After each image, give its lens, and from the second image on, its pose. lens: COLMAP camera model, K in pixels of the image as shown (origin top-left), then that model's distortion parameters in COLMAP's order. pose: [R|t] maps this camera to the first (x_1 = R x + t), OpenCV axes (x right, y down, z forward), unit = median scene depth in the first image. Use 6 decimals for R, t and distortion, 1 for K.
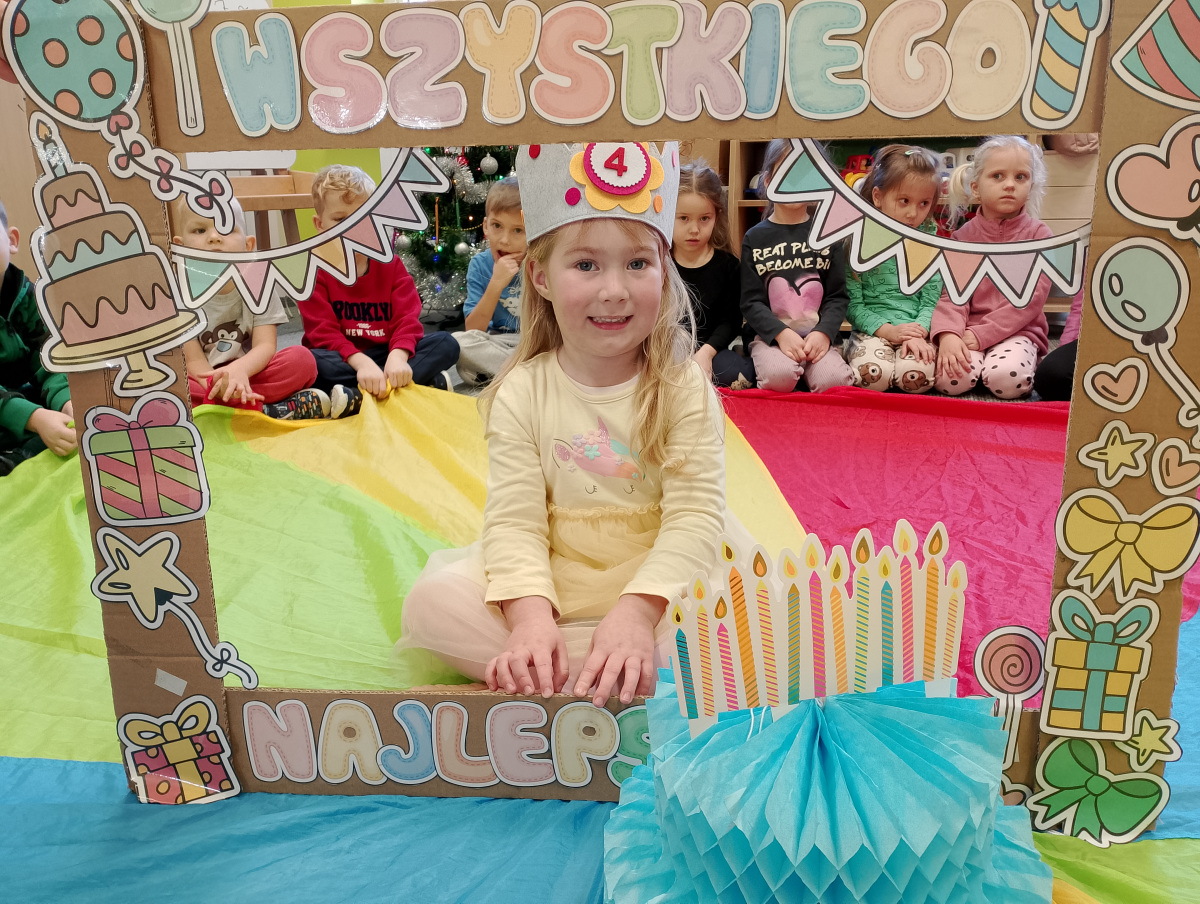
lens RADIAL K [[969.2, 0, 557.7], [0, 969.2, 481.7], [0, 0, 1]] dist [0.030920, -0.091643]
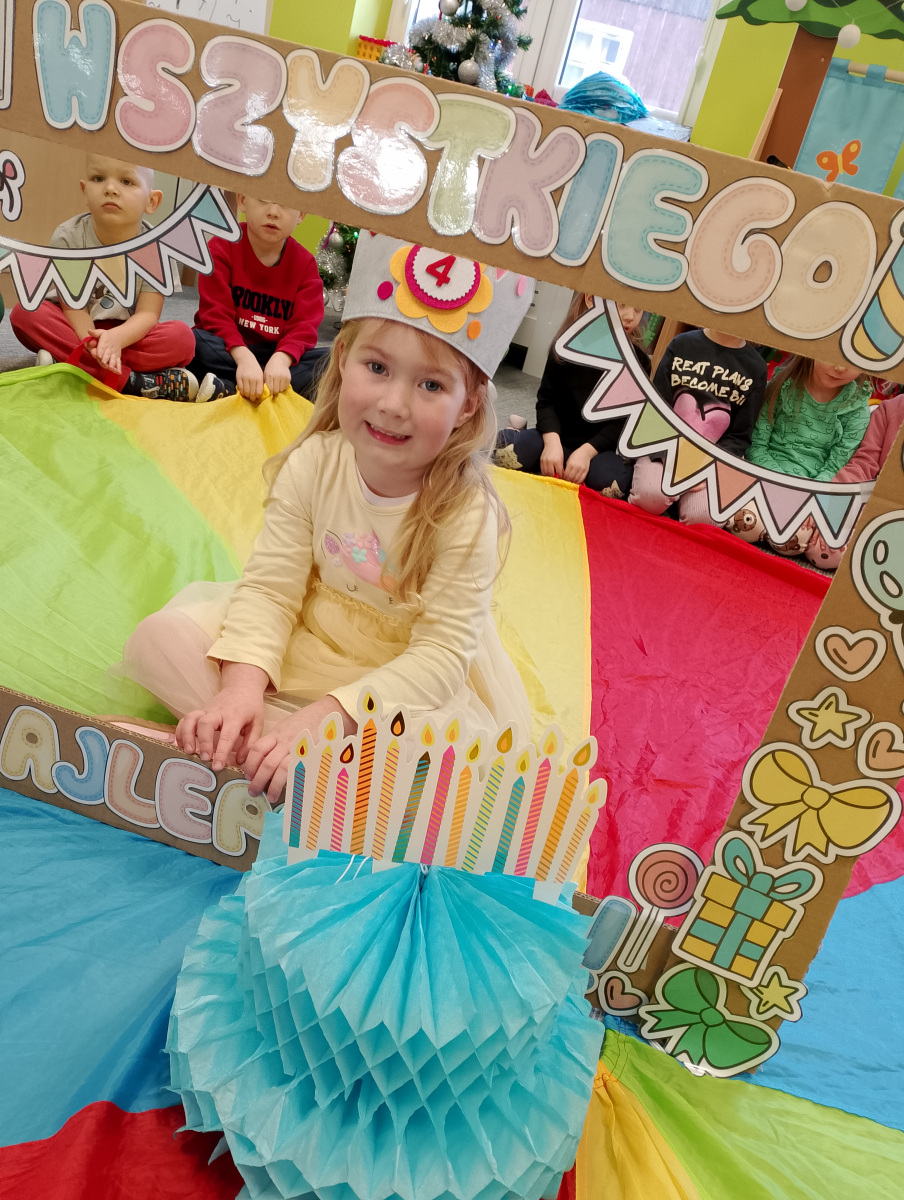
lens RADIAL K [[969.2, 0, 457.9], [0, 969.2, 625.8], [0, 0, 1]] dist [0.030920, -0.091643]
pose [[0.953322, 0.300674, -0.027771, 0.221381], [-0.294062, 0.945360, 0.140789, -0.139165], [0.068585, -0.126051, 0.989650, 0.037784]]
